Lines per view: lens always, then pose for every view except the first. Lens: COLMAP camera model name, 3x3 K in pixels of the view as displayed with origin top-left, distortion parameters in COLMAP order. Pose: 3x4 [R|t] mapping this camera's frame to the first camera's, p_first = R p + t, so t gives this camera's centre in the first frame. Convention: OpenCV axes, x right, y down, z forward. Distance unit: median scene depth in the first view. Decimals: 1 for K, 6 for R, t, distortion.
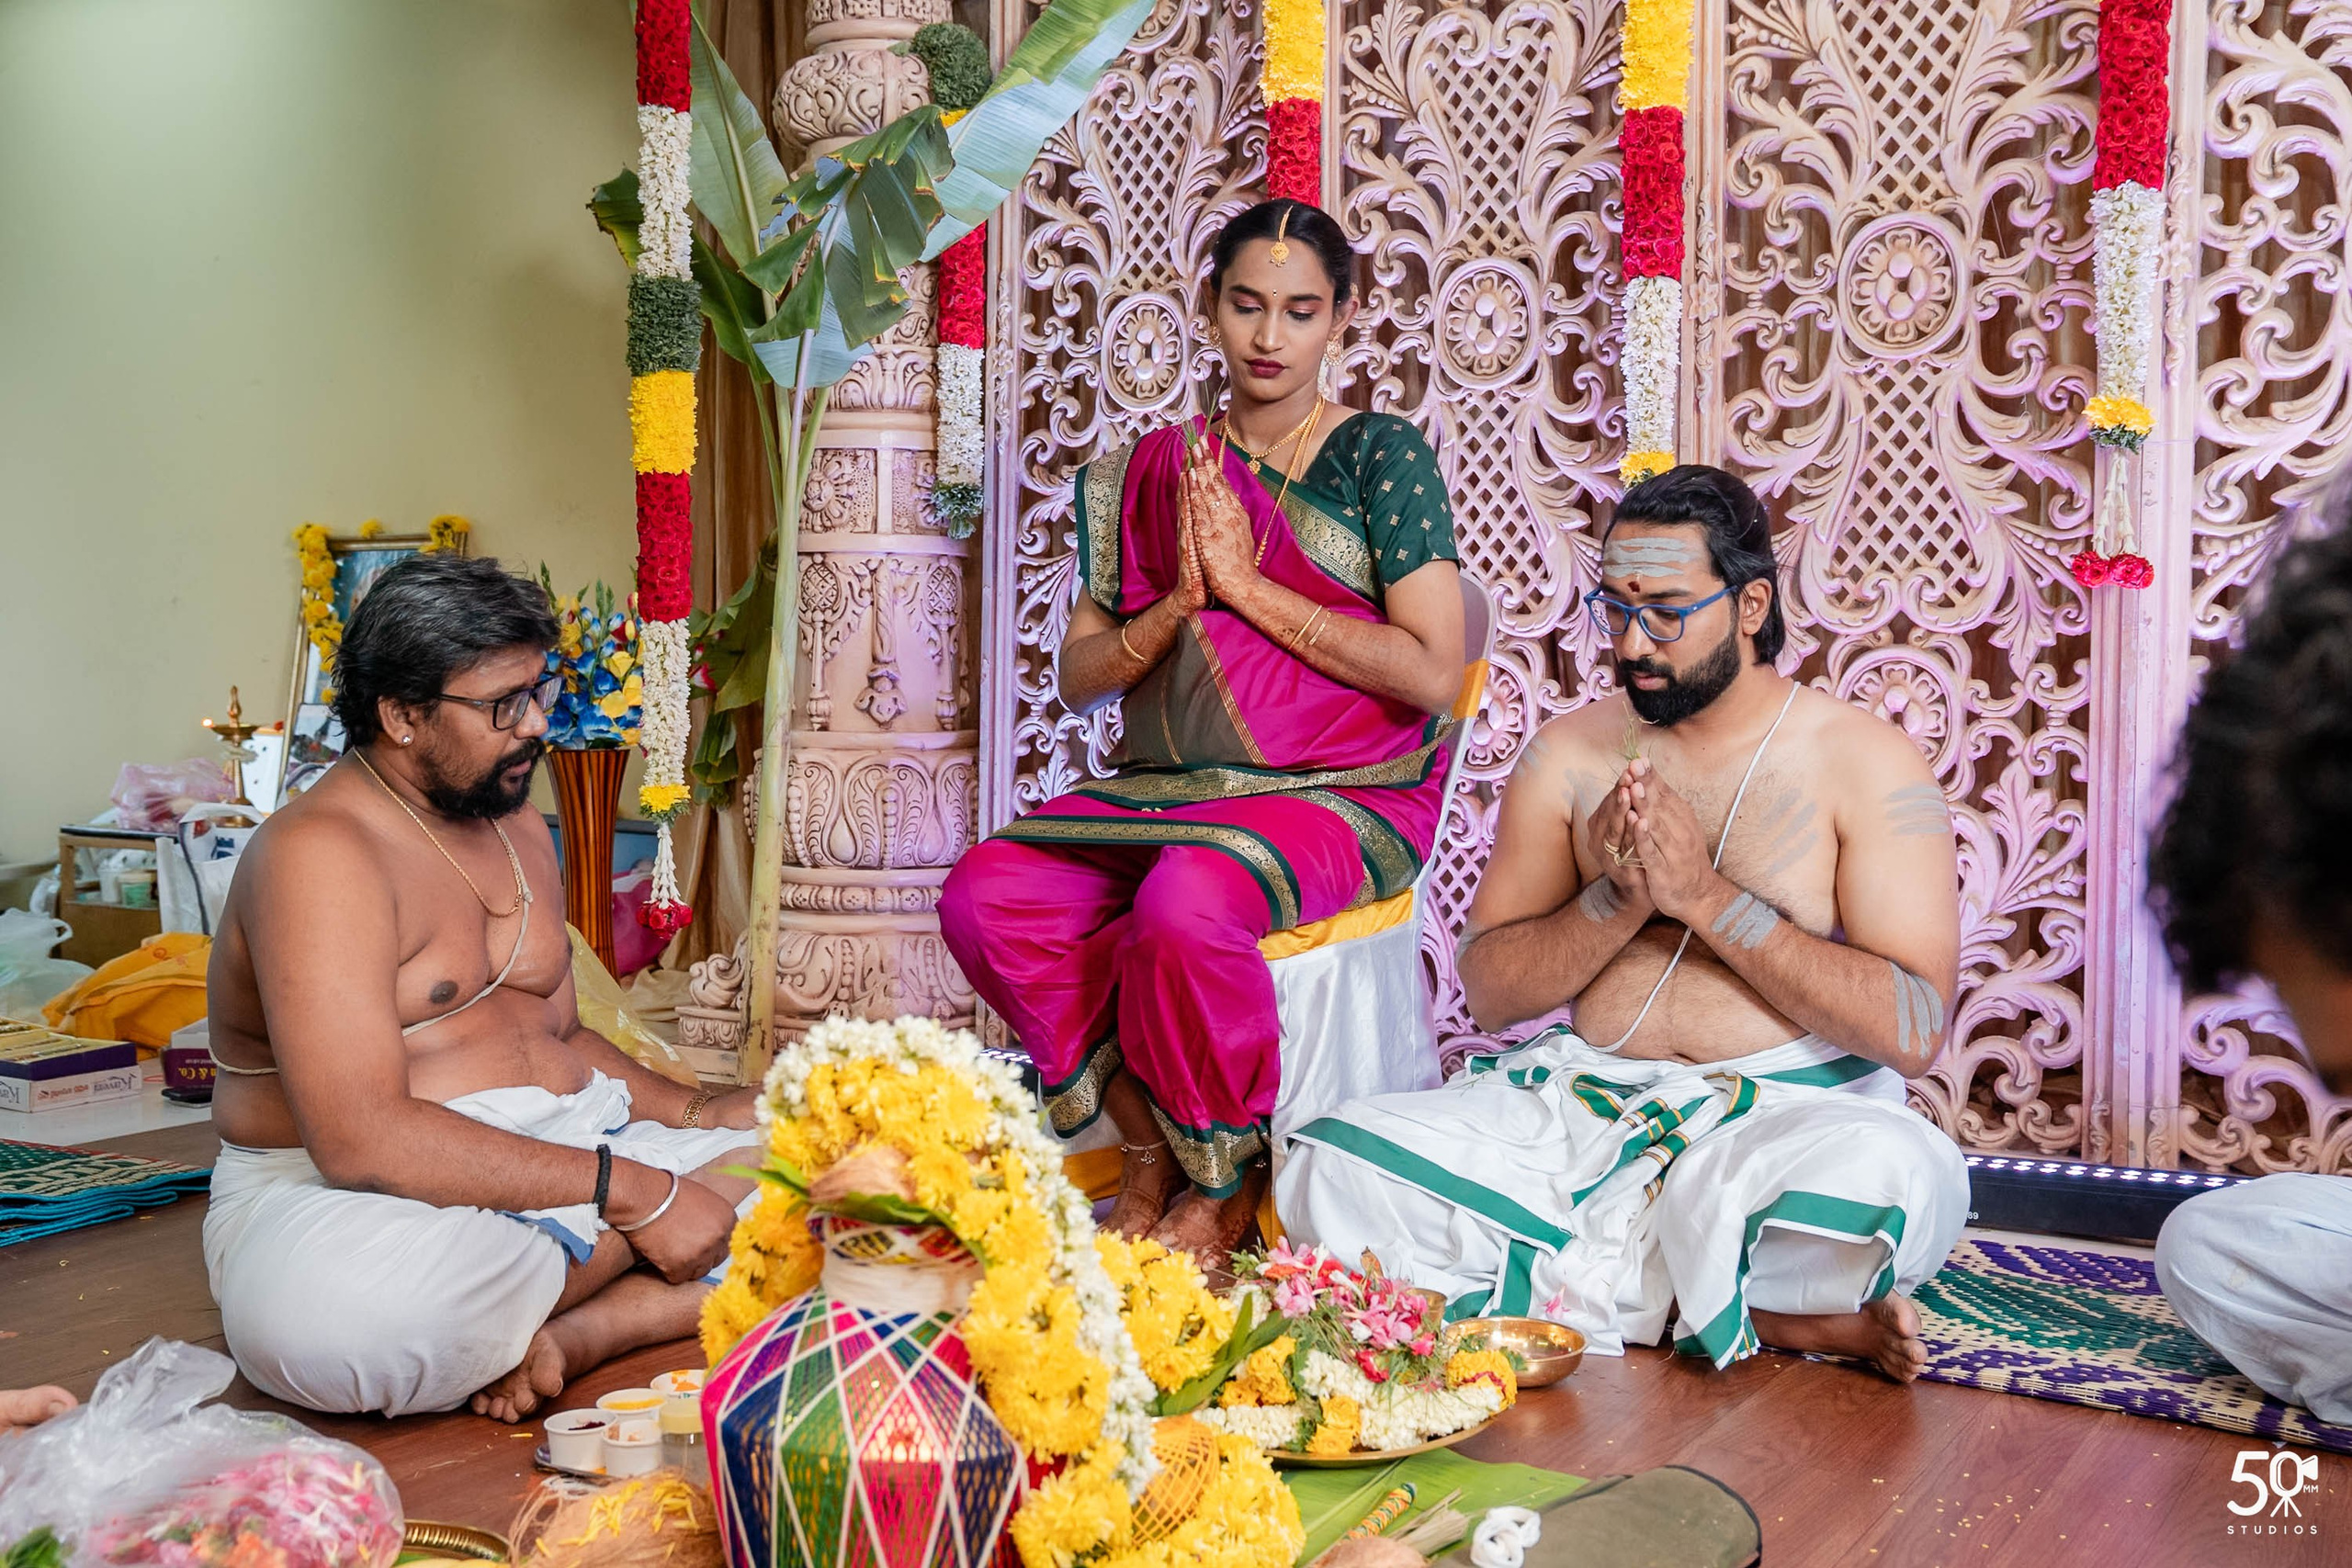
lens RADIAL K [[2324.6, 0, 1179.6], [0, 2324.6, 782.6], [0, 0, 1]] dist [-0.045406, 0.207389]
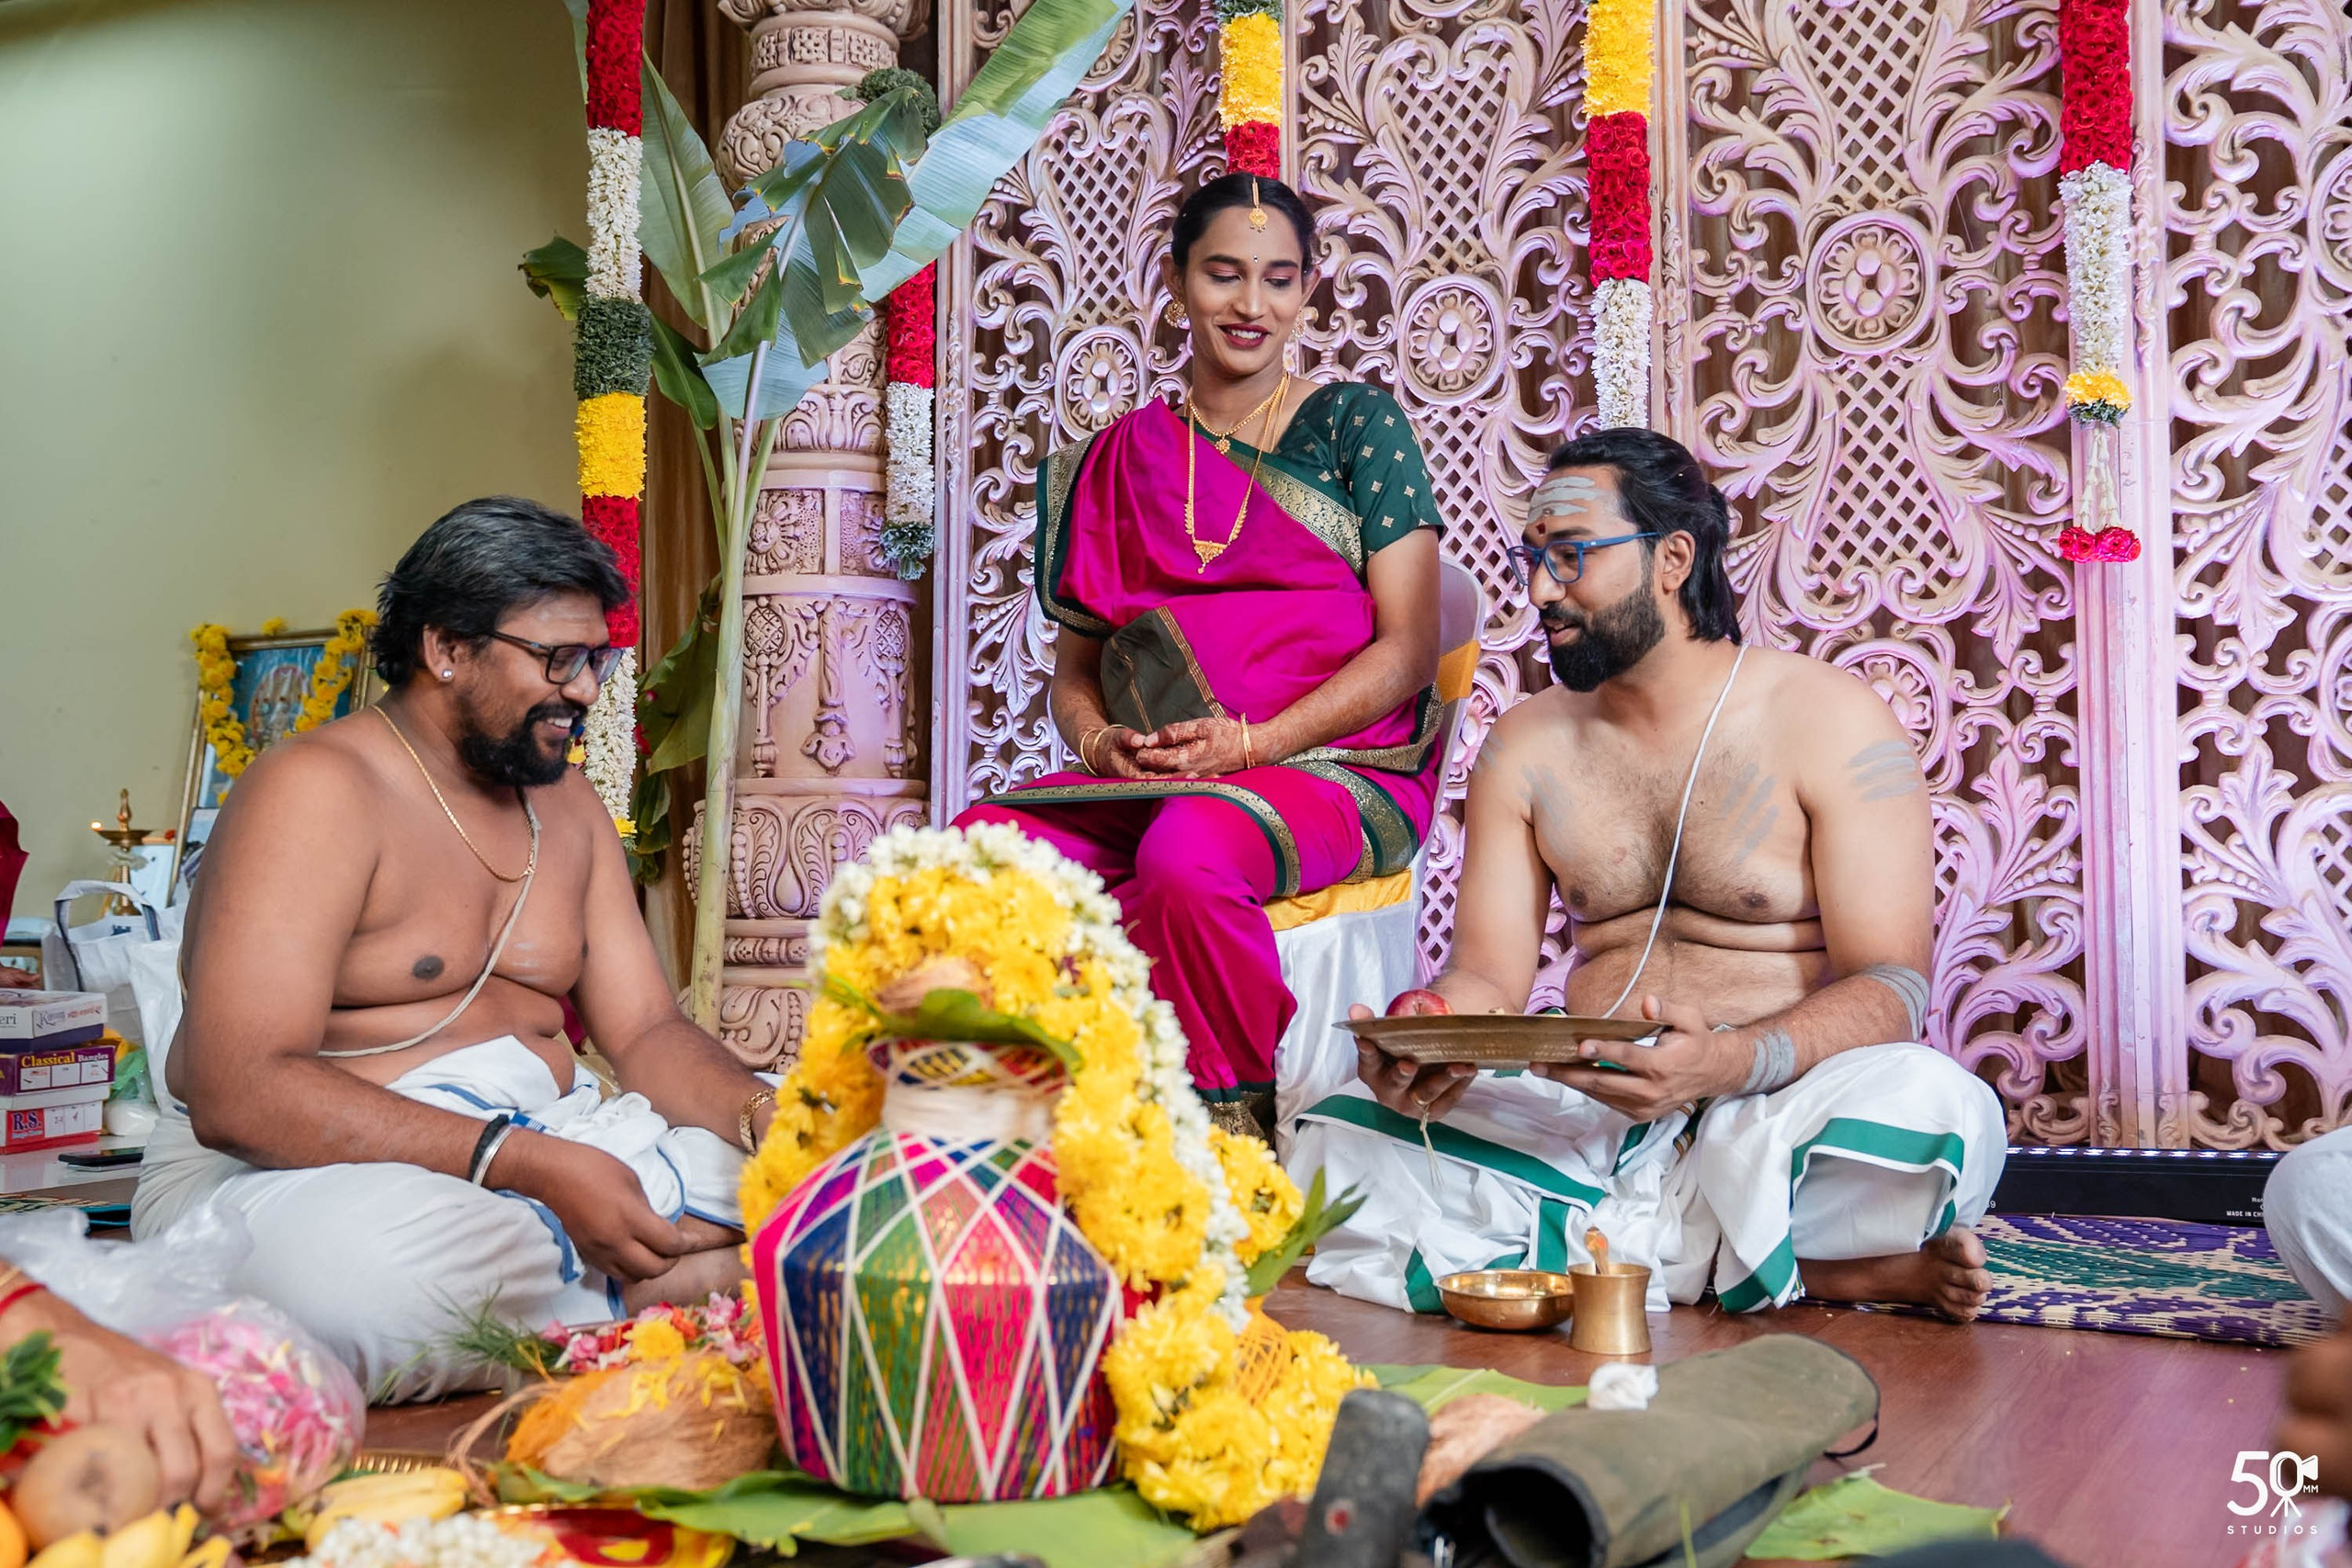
lens RADIAL K [[2324.6, 0, 1179.6], [0, 2324.6, 782.6], [0, 0, 1]] dist [-0.045406, 0.207389]
pose [[0.998400, -0.009575, 0.055721, -0.044562], [0.014559, 0.995860, -0.089727, 0.085263], [-0.054631, 0.090395, 0.994406, 0.034604]]
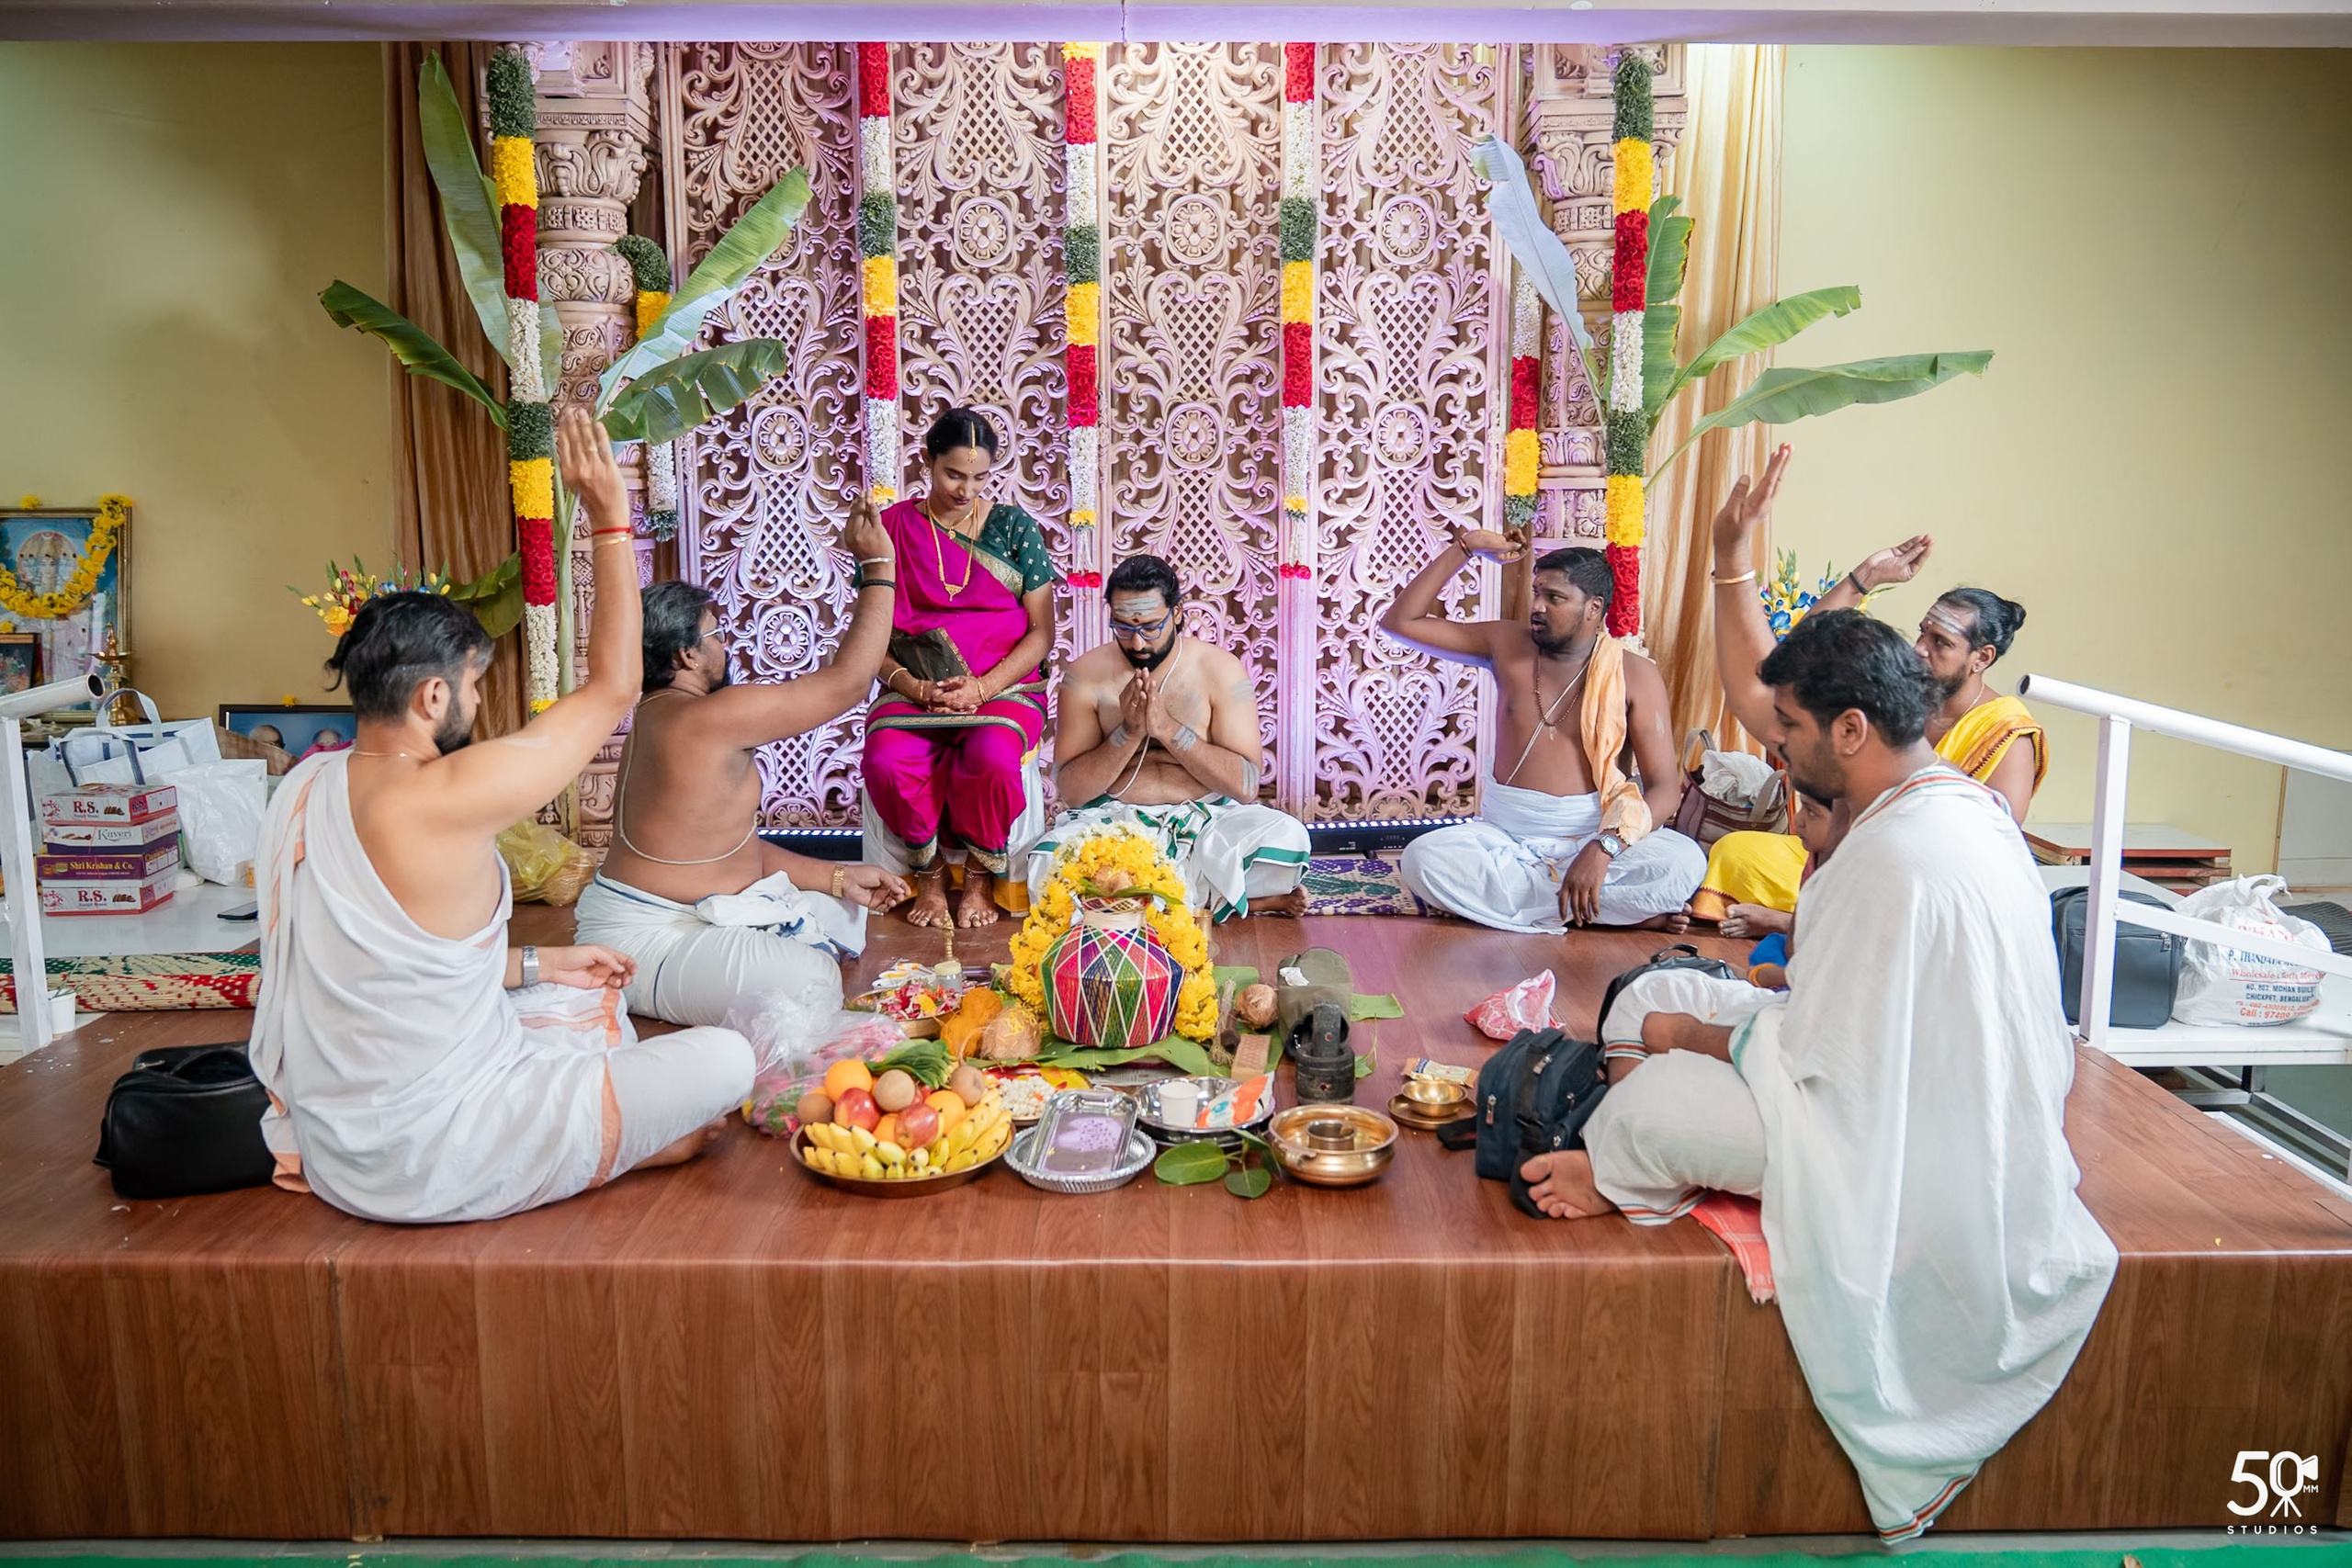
lens RADIAL K [[1680.3, 0, 1183.0], [0, 1680.3, 759.6], [0, 0, 1]] dist [-0.039736, 0.032167]
pose [[0.843548, -0.092836, 0.528969, -0.545298], [0.031179, 0.991750, 0.124335, -0.106078], [-0.536148, -0.088390, 0.839483, -0.336240]]
